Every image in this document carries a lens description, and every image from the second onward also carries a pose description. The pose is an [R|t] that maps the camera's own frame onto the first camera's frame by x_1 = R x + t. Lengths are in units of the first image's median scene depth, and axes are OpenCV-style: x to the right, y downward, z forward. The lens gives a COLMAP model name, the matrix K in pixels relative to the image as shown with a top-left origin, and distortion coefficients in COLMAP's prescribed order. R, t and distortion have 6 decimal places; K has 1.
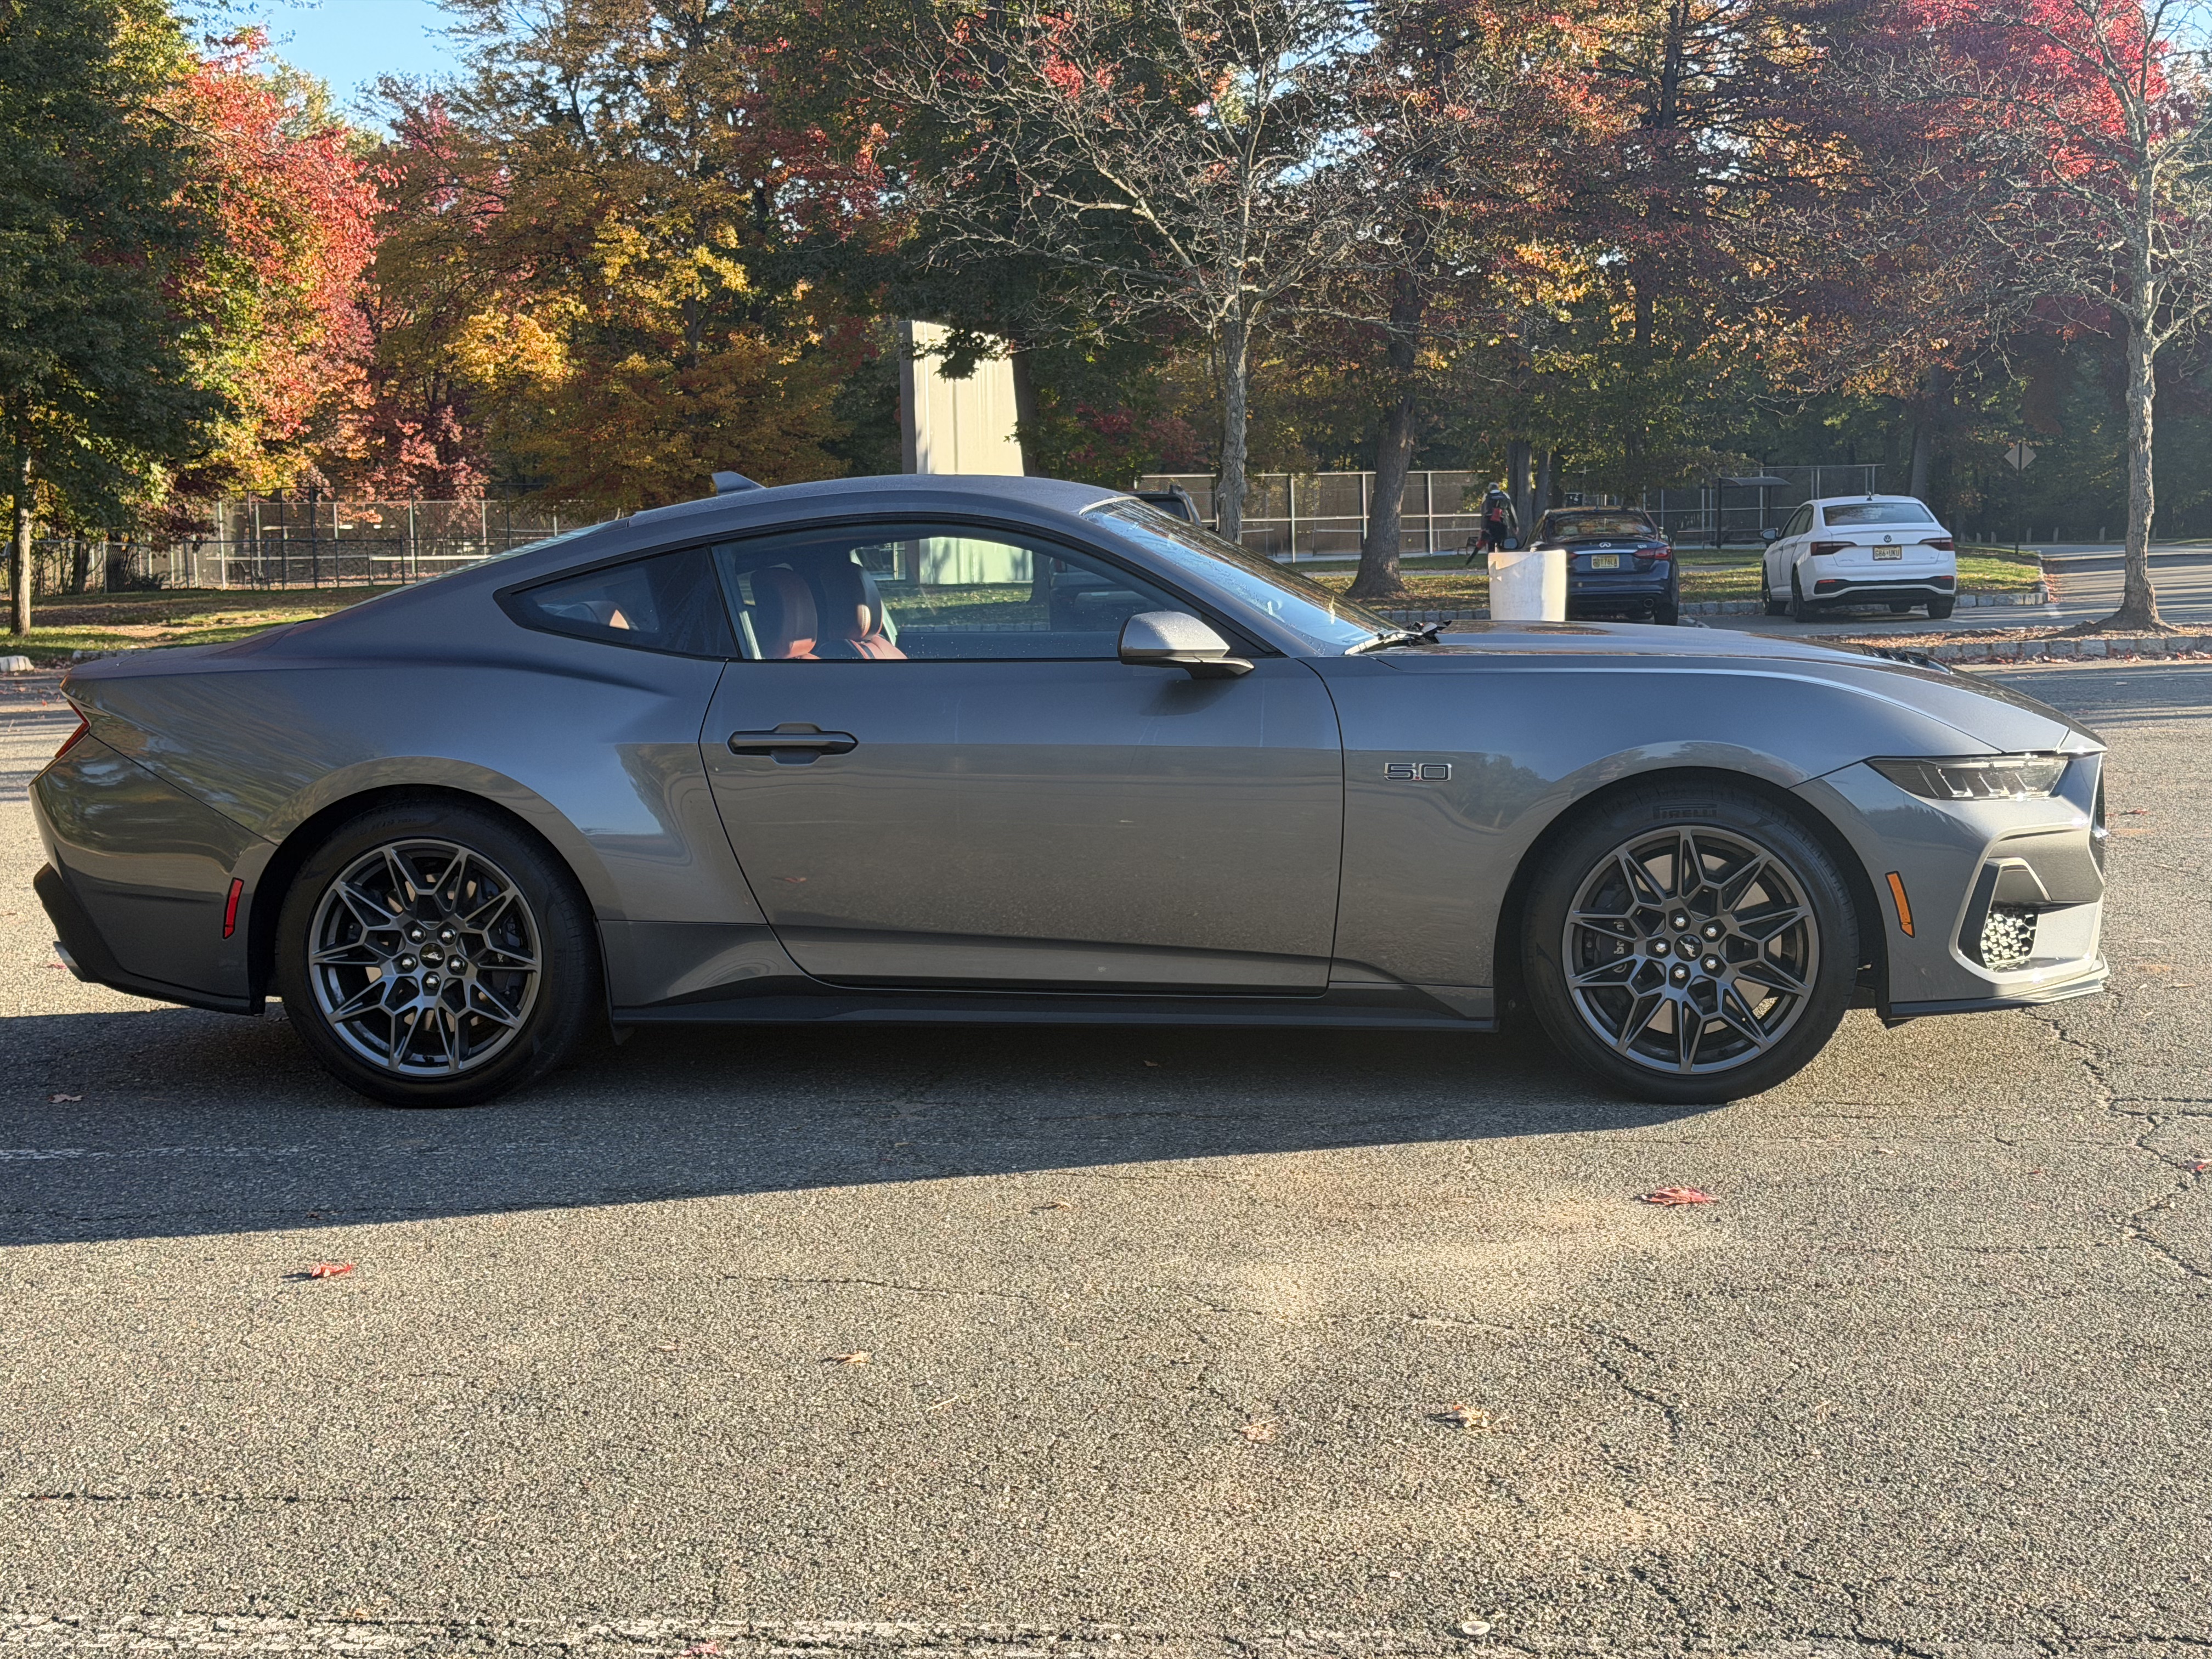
lens RADIAL K [[3068.3, 0, 1109.4], [0, 3068.3, 830.7], [0, 0, 1]] dist [0.146357, 0.000000]
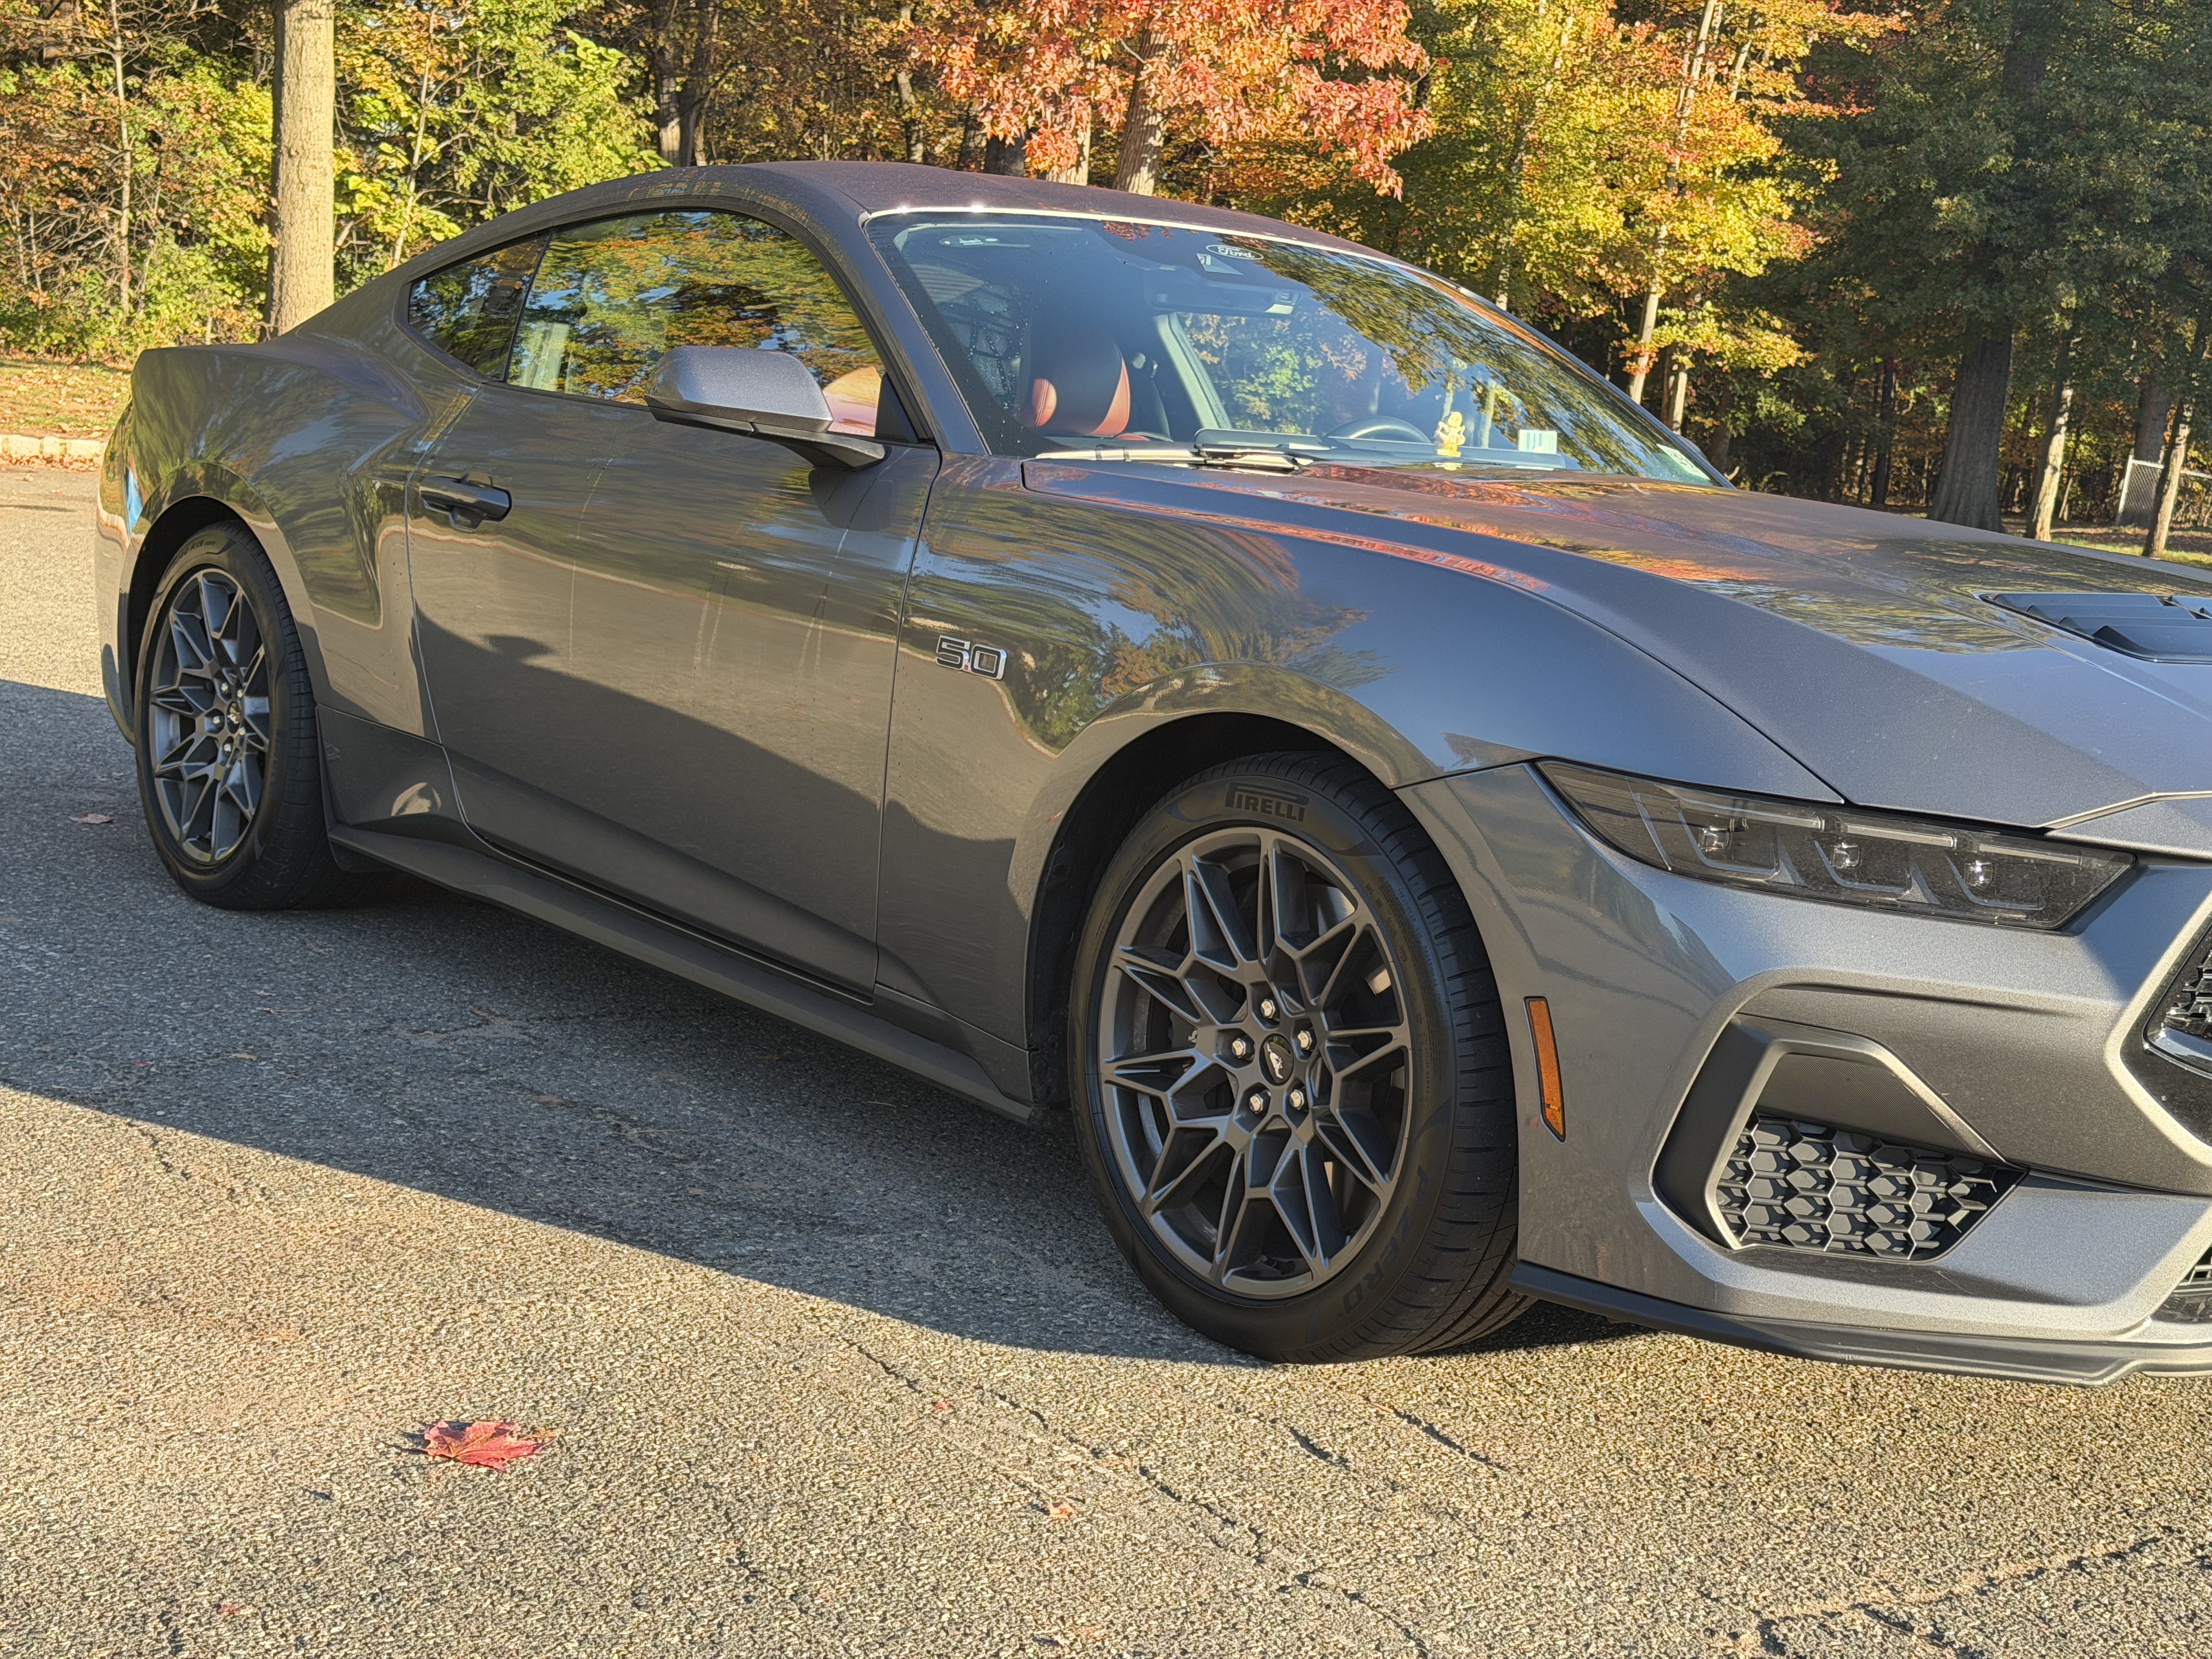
lens RADIAL K [[3068.3, 0, 1103.1], [0, 3068.3, 821.7], [0, 0, 1]] dist [0.146357, 0.000000]
pose [[0.713187, 0.183062, -0.676648, 0.516585], [-0.173782, 0.981337, 0.082327, -0.040613], [0.679091, 0.058875, 0.731689, 0.590153]]
